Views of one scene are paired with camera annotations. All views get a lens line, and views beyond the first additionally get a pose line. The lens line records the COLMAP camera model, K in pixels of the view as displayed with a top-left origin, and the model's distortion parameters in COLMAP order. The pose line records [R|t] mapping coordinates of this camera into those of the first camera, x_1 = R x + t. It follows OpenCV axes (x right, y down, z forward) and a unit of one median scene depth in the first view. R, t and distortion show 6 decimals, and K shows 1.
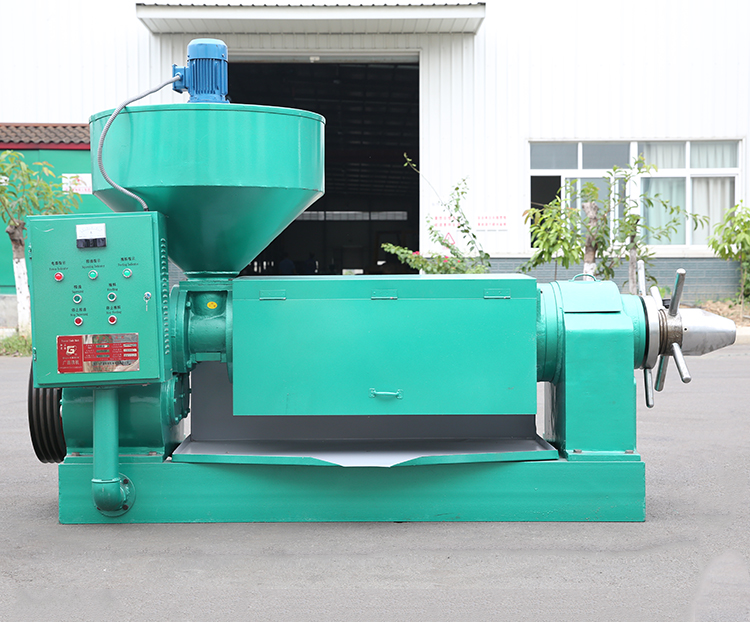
lens RADIAL K [[1147.0, 0, 375.6], [0, 1147.0, 298.1], [0, 0, 1]] dist [0.107323, -0.011434]
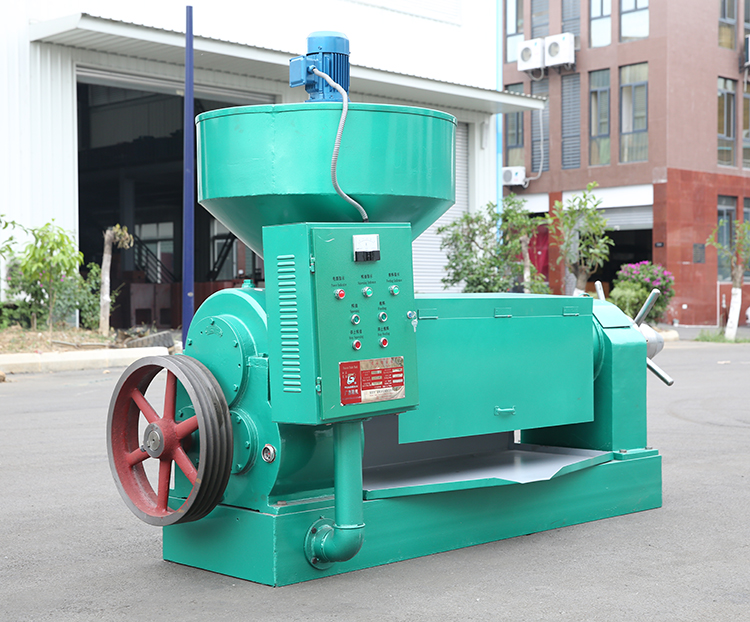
lens RADIAL K [[1295.6, 0, 375.0], [0, 1295.6, 311.0], [0, 0, 1]] dist [0.106535, 0.152124]
pose [[0.707336, -0.007915, 0.706833, -0.882280], [0.015436, 0.999872, -0.004251, -0.001312], [-0.706709, 0.013918, 0.707368, 0.273869]]
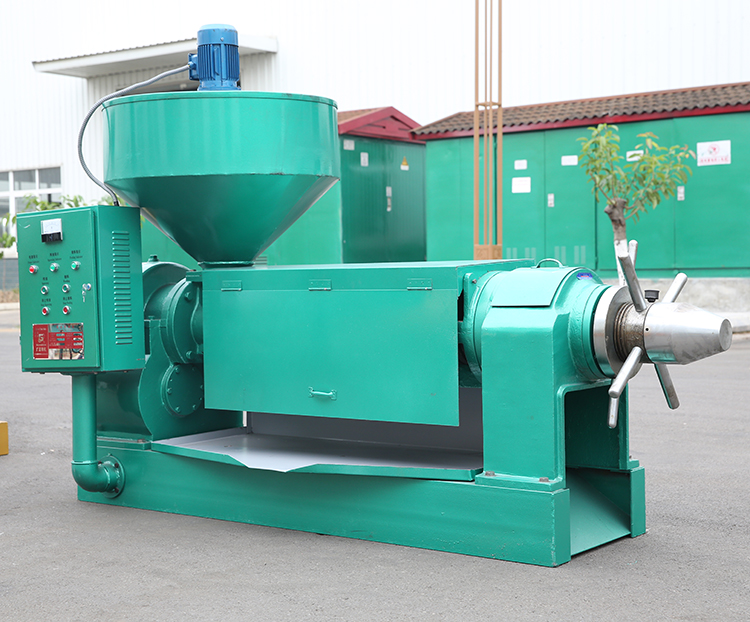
lens RADIAL K [[1295.6, 0, 375.0], [0, 1295.6, 311.0], [0, 0, 1]] dist [0.106535, 0.152124]
pose [[0.800041, 0.010612, -0.599851, 0.665562], [0.003432, 0.999746, 0.022265, -0.005479], [0.599935, -0.019872, 0.799802, 0.202599]]
